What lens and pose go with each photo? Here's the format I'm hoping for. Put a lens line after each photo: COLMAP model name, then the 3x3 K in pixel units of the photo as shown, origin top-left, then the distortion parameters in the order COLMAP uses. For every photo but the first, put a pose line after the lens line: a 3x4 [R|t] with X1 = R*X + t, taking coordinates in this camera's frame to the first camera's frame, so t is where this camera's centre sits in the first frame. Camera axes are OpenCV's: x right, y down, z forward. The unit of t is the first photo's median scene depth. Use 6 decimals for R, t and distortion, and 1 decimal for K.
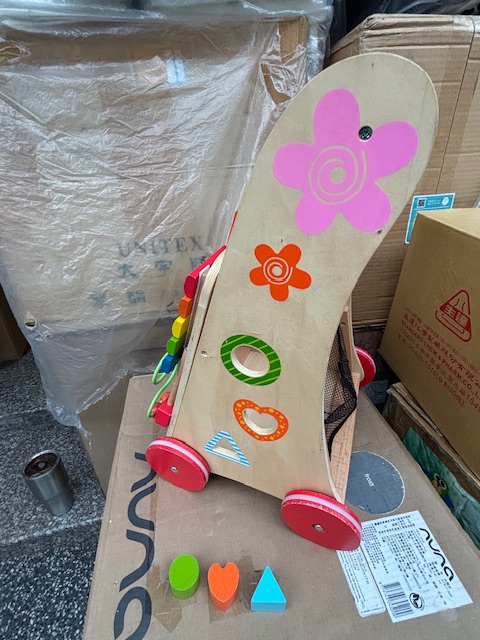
lens RADIAL K [[302.3, 0, 239.3], [0, 302.3, 321.2], [0, 0, 1]] dist [0.005271, 0.003587]
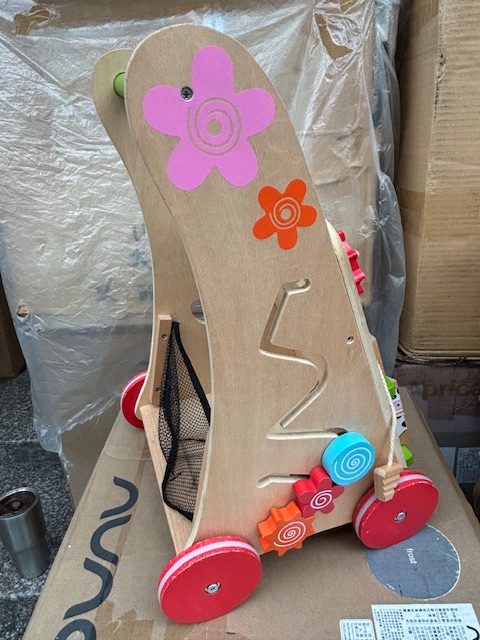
lens RADIAL K [[447.7, 0, 242.8], [0, 447.7, 318.8], [0, 0, 1]] dist [0.005058, -0.003379]
pose [[0.980740, 0.078827, -0.178705, 0.145567], [-0.094660, 0.992138, -0.081861, 0.074819], [0.170848, 0.097201, 0.980491, -0.120268]]
